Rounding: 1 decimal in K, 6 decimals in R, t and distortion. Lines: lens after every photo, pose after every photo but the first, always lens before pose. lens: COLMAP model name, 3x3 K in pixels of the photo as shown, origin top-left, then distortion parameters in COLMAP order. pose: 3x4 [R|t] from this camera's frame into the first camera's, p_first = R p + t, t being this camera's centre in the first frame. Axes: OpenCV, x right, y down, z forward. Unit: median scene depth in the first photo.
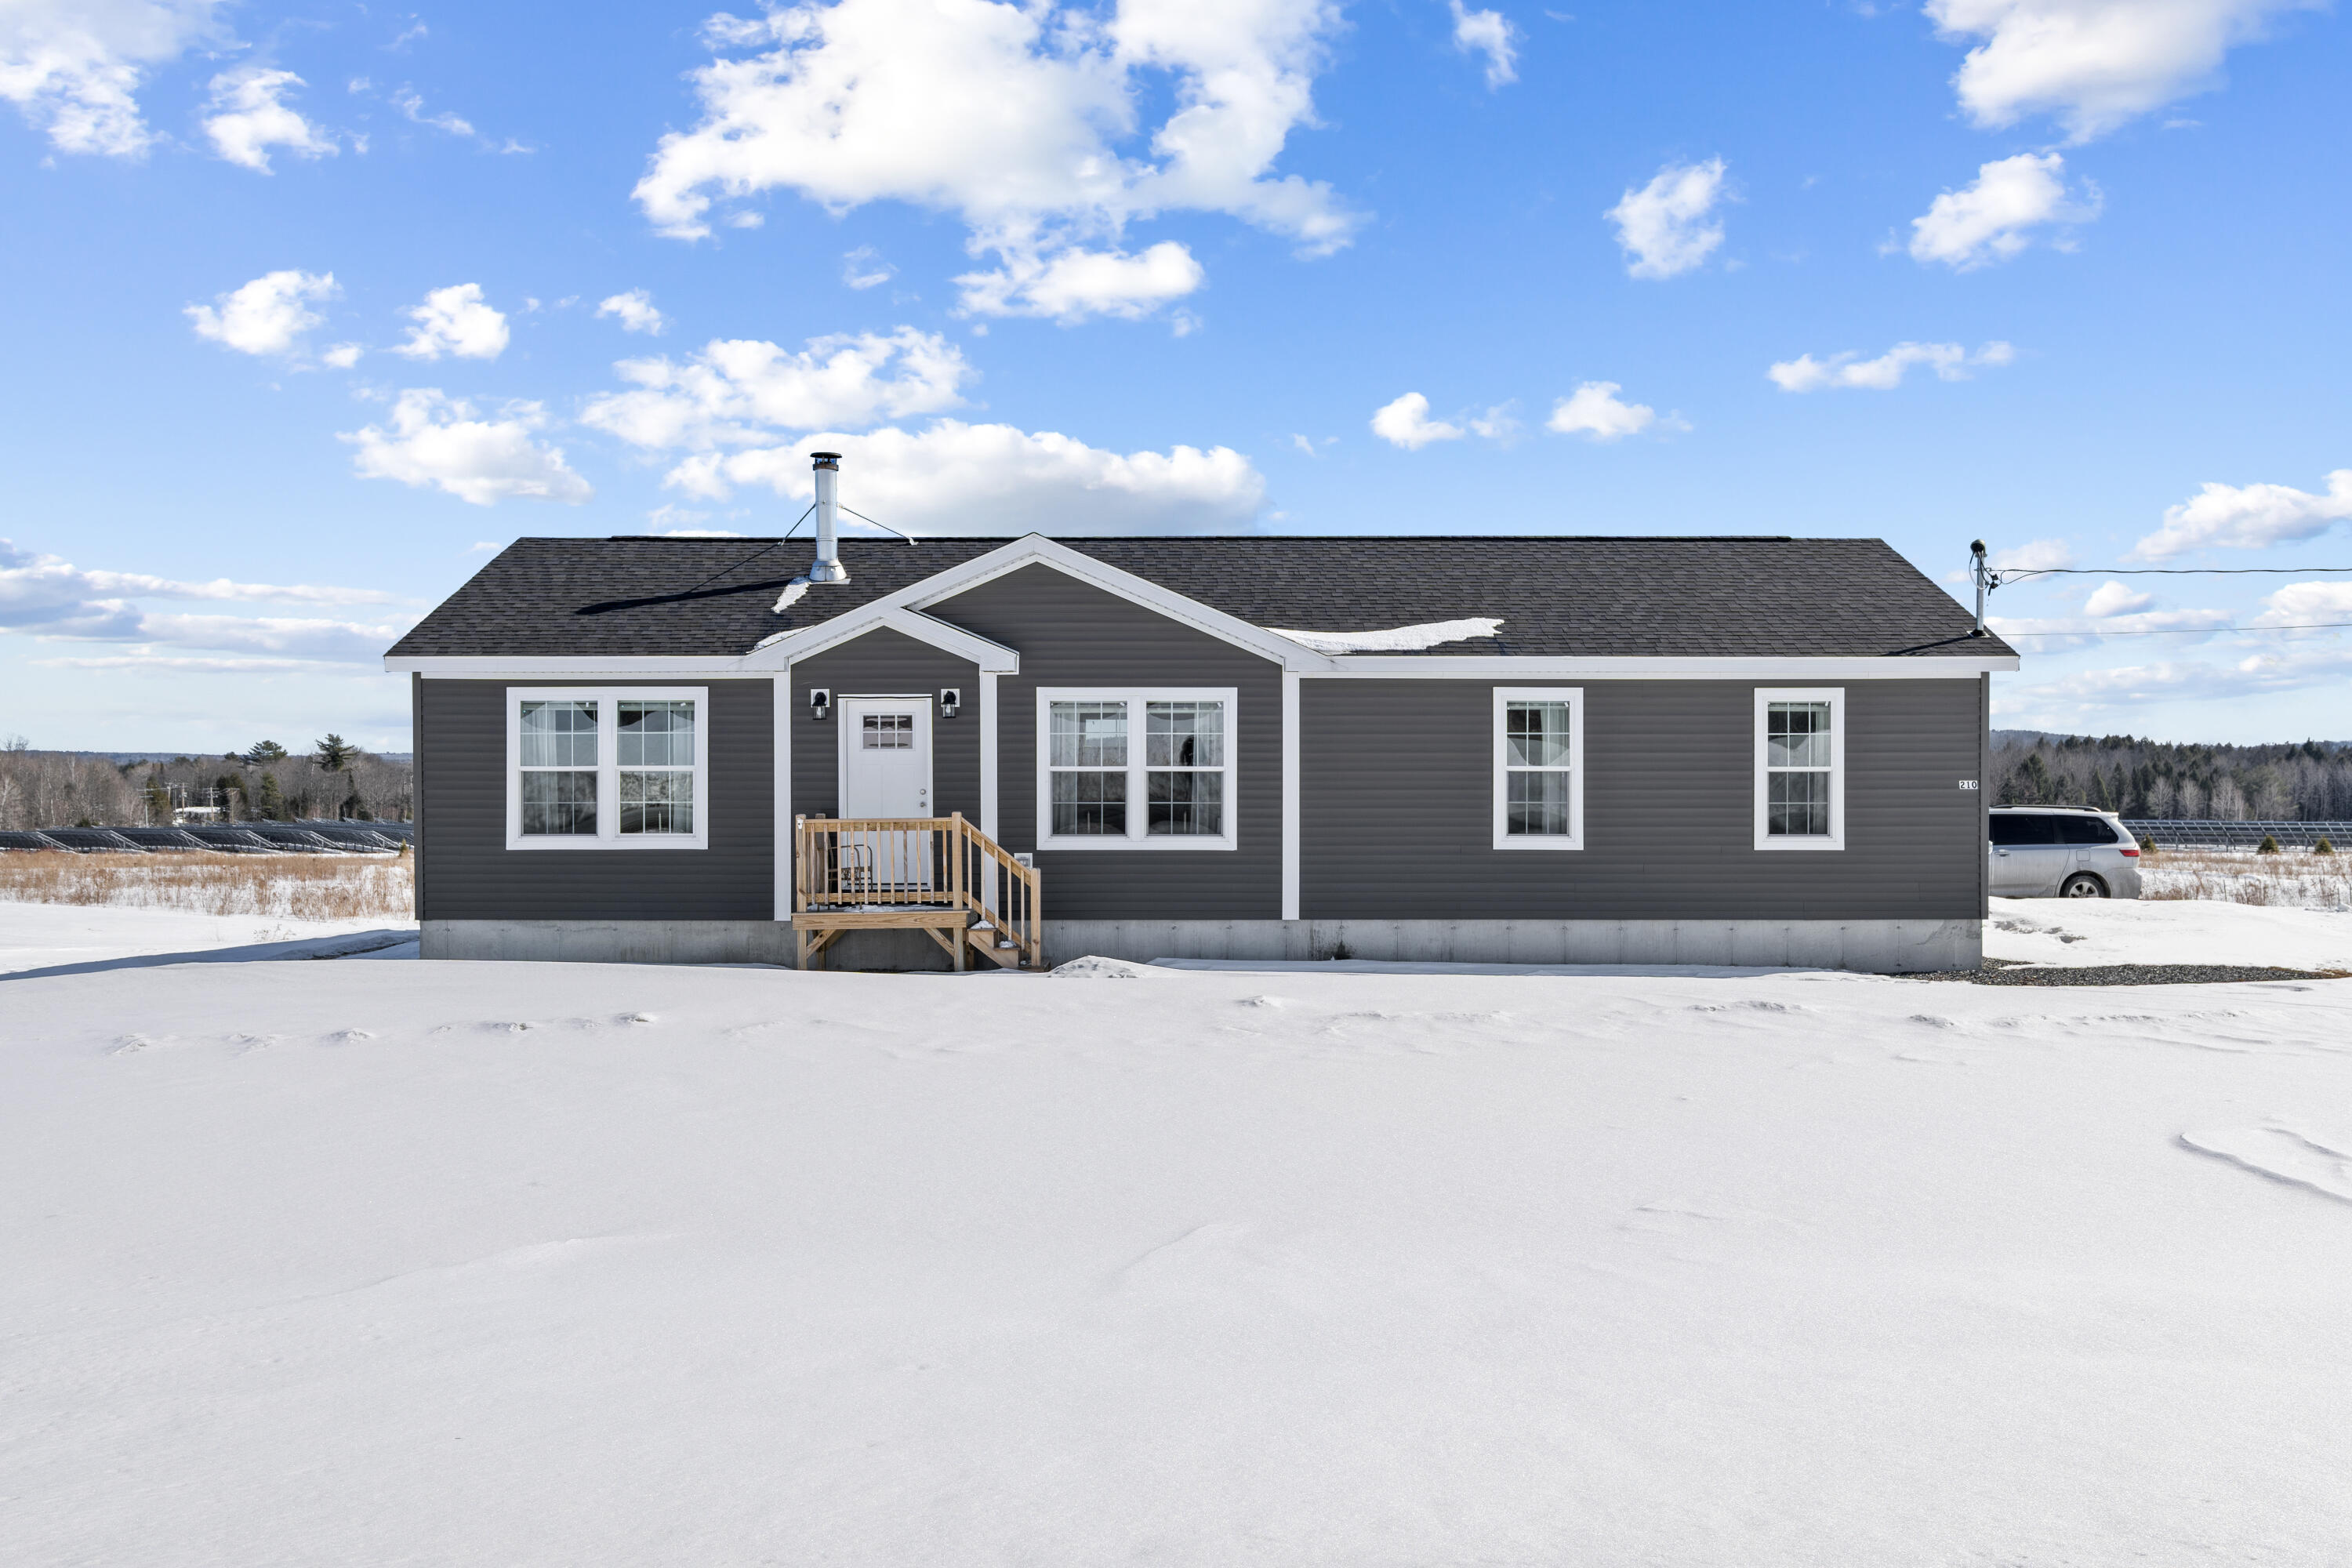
lens RADIAL K [[1989.2, 0, 1170.0], [0, 1989.2, 779.5], [0, 0, 1]] dist [-0.002497, 0.020749]
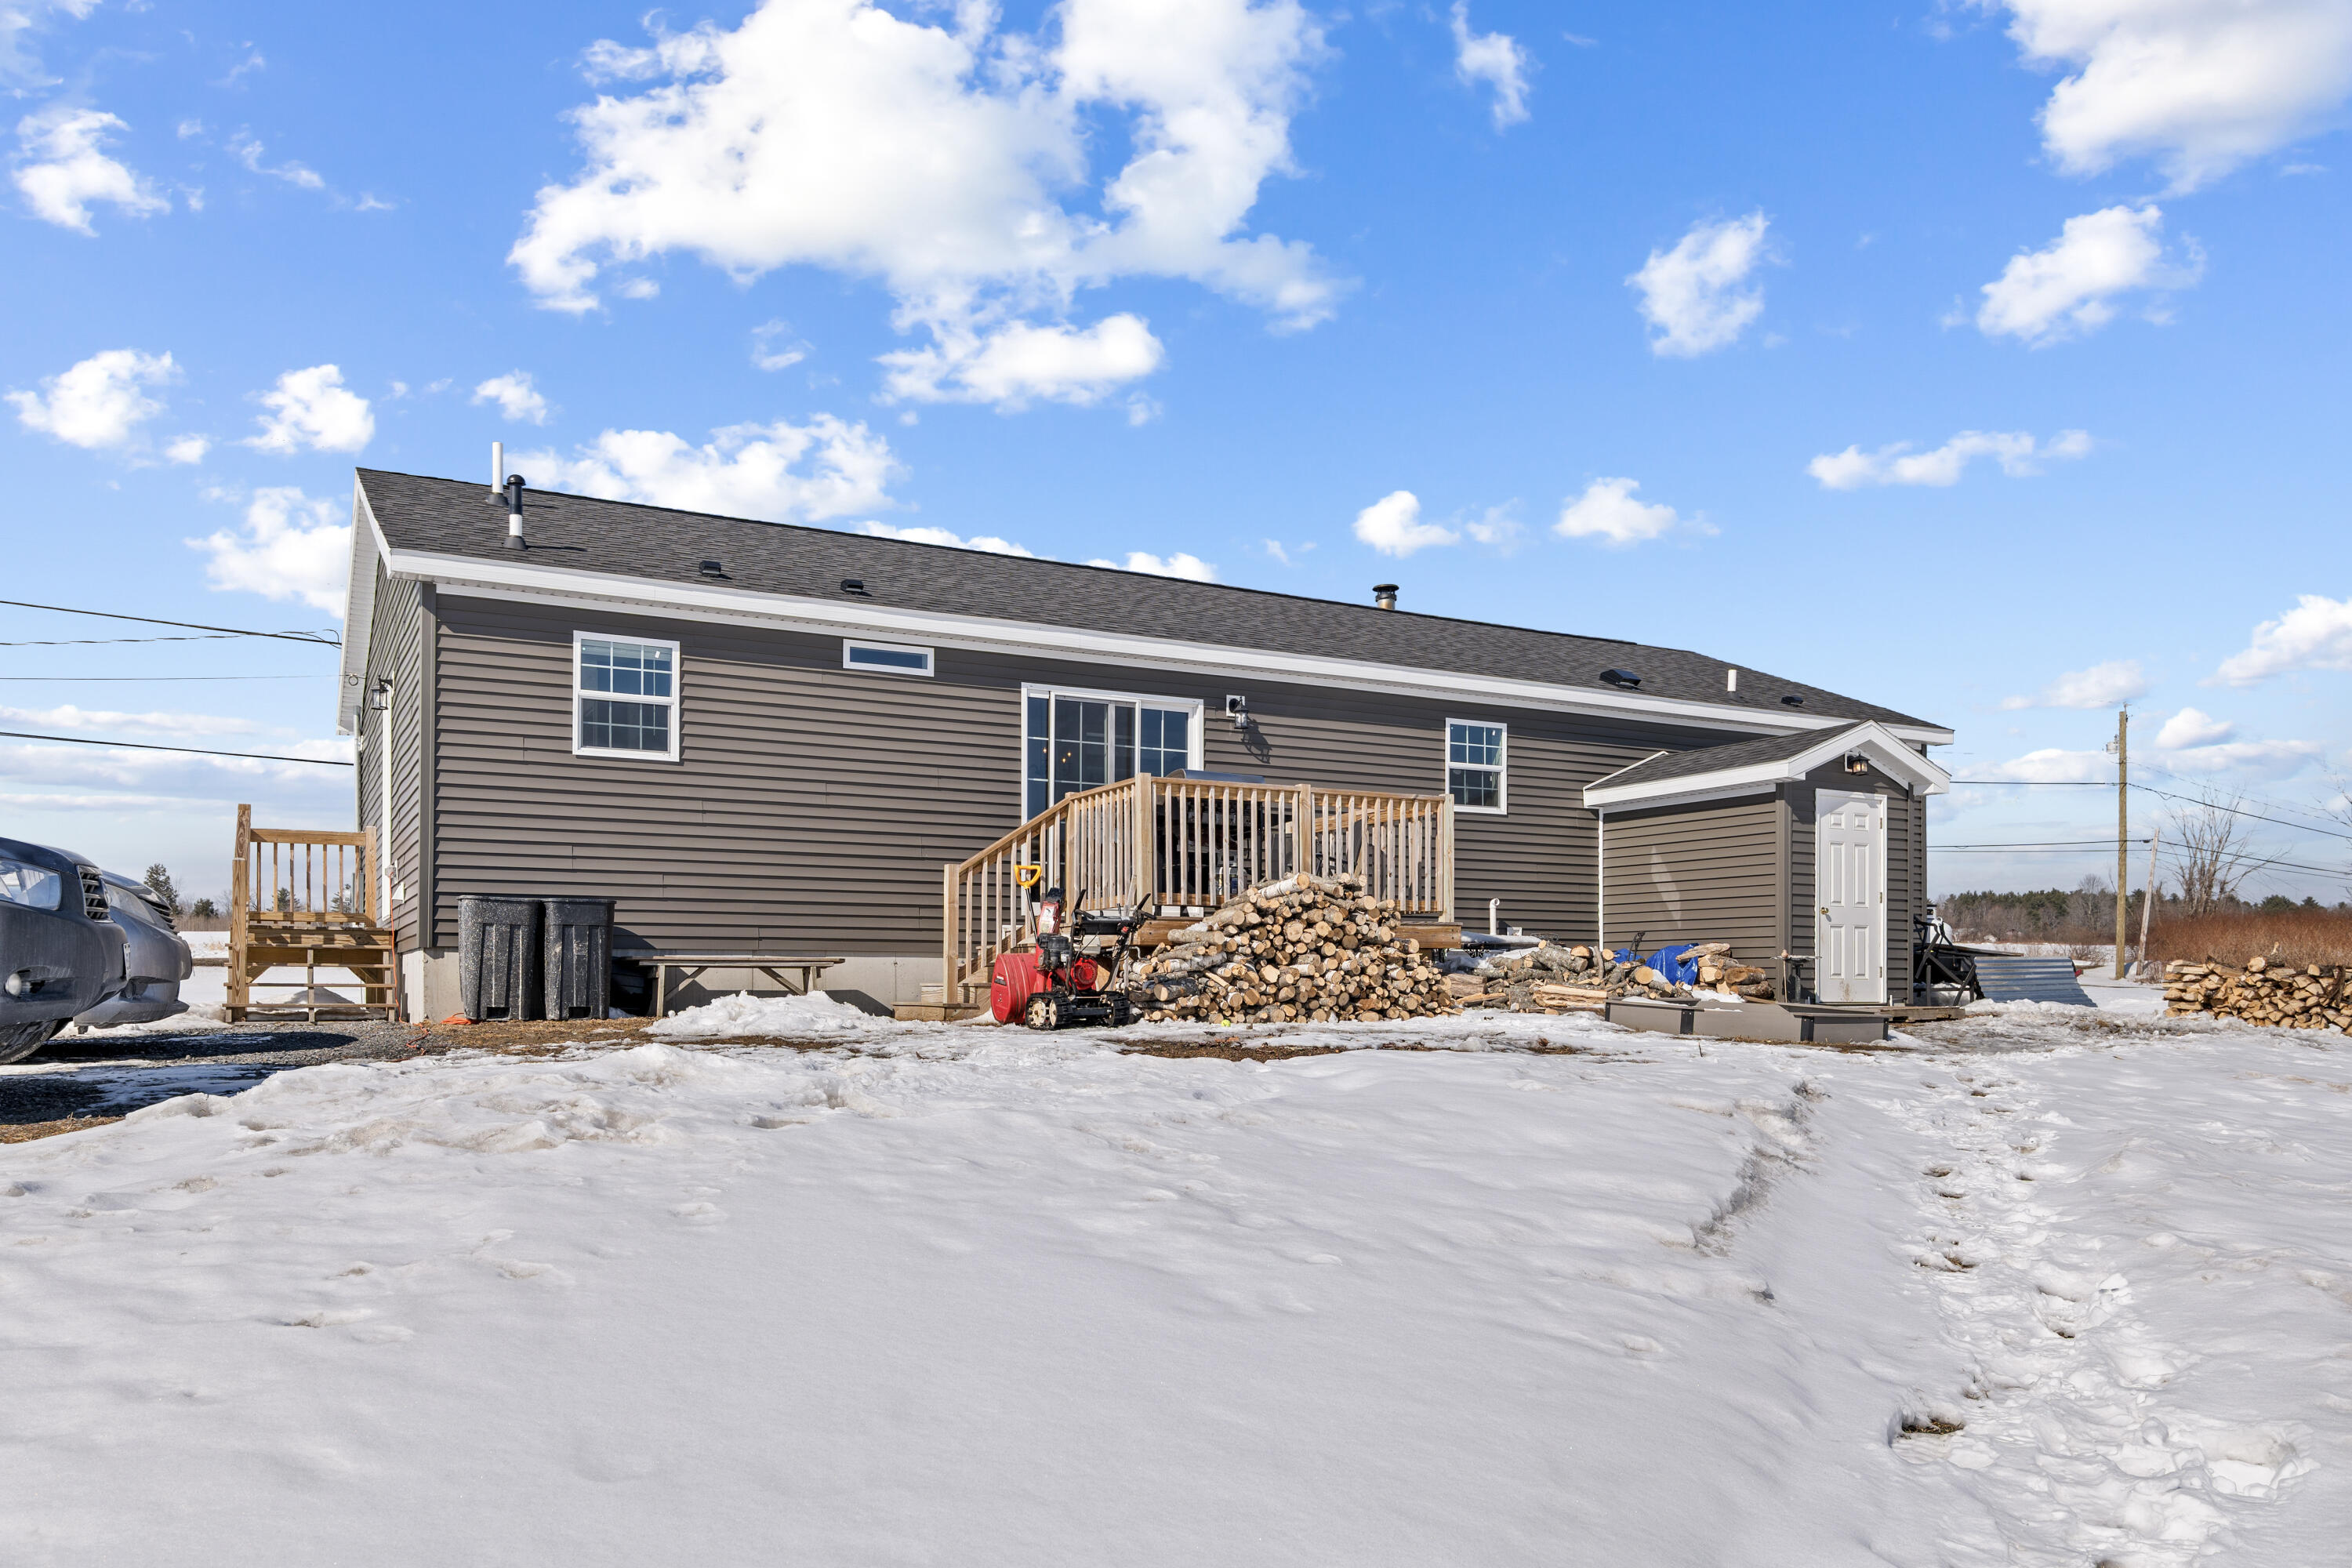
lens RADIAL K [[1621.3, 0, 1175.8], [0, 1621.3, 783.6], [0, 0, 1]] dist [-0.000430, -0.000599]
pose [[0.999665, 0.002678, 0.025728, 0.004440], [-0.000530, 0.996540, -0.083114, -0.006344], [-0.025861, 0.083073, 0.996208, 0.308475]]
